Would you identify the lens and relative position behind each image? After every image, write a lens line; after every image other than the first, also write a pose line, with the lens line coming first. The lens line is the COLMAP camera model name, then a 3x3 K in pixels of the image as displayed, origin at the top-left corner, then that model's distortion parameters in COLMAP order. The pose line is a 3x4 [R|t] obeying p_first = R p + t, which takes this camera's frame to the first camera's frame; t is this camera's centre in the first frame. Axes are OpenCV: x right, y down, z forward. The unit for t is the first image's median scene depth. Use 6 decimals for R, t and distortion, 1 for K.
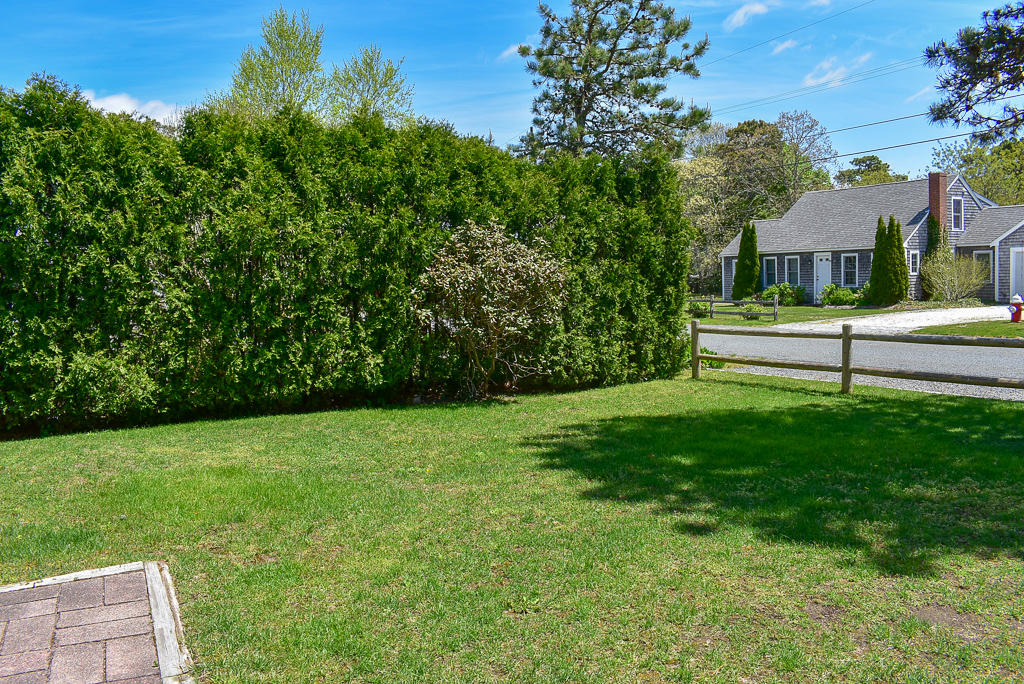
lens RADIAL K [[805.4, 0, 507.2], [0, 805.4, 337.0], [0, 0, 1]] dist [-0.086135, -0.003900]
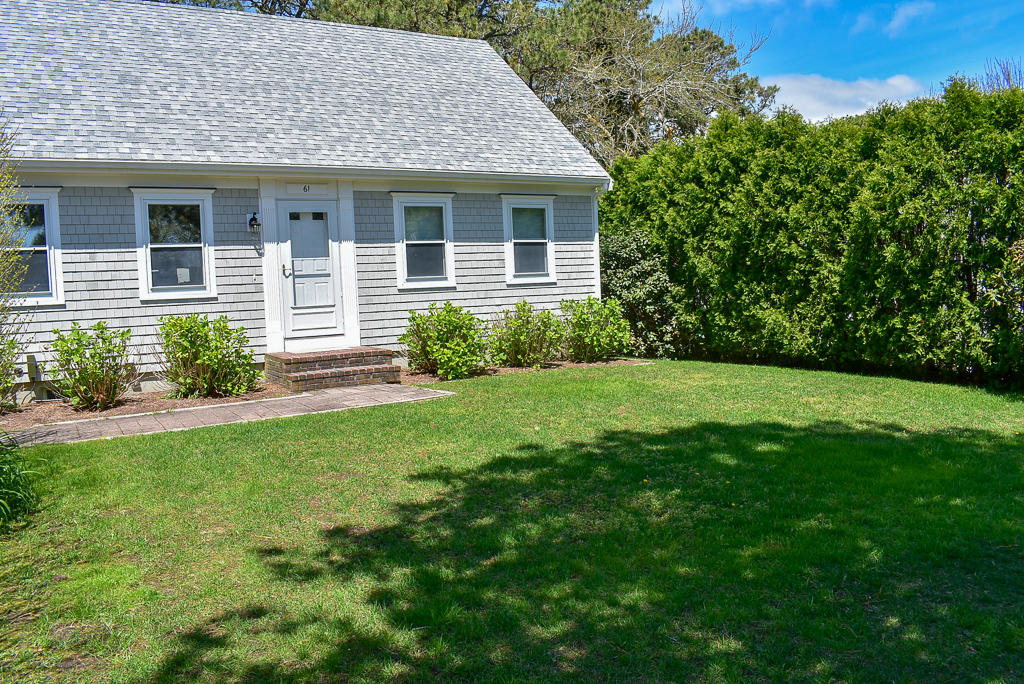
lens RADIAL K [[805.4, 0, 507.2], [0, 805.4, 337.0], [0, 0, 1]] dist [-0.086135, -0.003900]
pose [[-0.005303, 0.089054, -0.996013, 0.834782], [-0.025845, 0.995682, 0.089162, -0.043876], [0.999652, 0.026215, -0.002979, 0.520458]]
